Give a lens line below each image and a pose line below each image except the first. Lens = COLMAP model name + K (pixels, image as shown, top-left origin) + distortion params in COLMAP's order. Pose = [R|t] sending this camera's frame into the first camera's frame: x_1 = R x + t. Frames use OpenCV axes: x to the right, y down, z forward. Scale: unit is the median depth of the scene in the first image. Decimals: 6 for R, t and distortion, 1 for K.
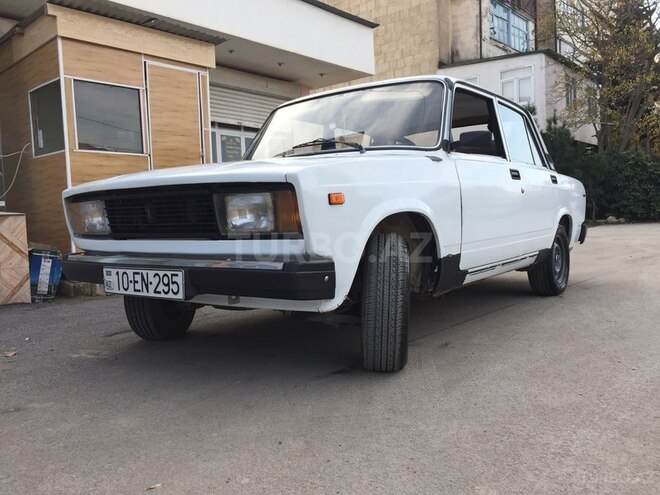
lens RADIAL K [[564.0, 0, 332.6], [0, 564.0, 249.1], [0, 0, 1]] dist [0.085893, -0.109908]
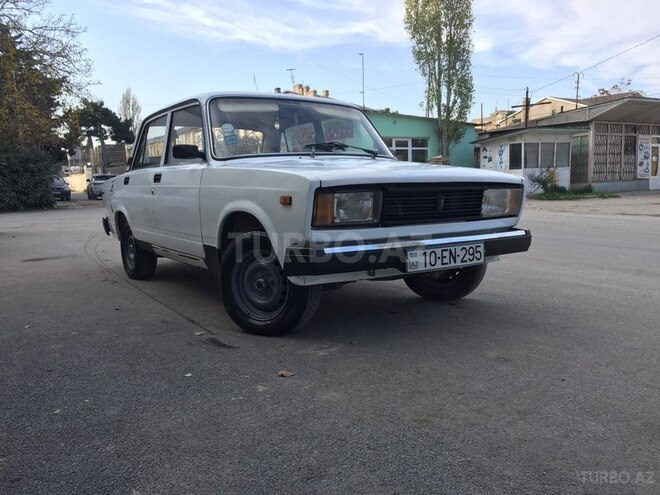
lens RADIAL K [[564.0, 0, 332.6], [0, 564.0, 249.1], [0, 0, 1]] dist [0.085893, -0.109908]
pose [[0.316418, -0.066883, 0.946259, -0.787035], [0.069723, 0.996453, 0.047117, -0.018005], [-0.946054, 0.051067, 0.319959, 0.404032]]
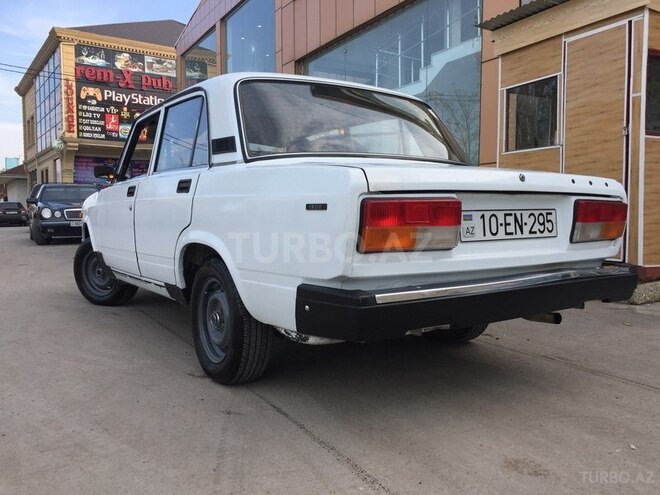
lens RADIAL K [[564.0, 0, 332.6], [0, 564.0, 249.1], [0, 0, 1]] dist [0.085893, -0.109908]
pose [[-0.345278, 0.097739, -0.933397, 0.829902], [-0.039035, 0.992206, 0.118337, -0.119581], [0.937688, 0.077294, -0.338771, 1.223863]]
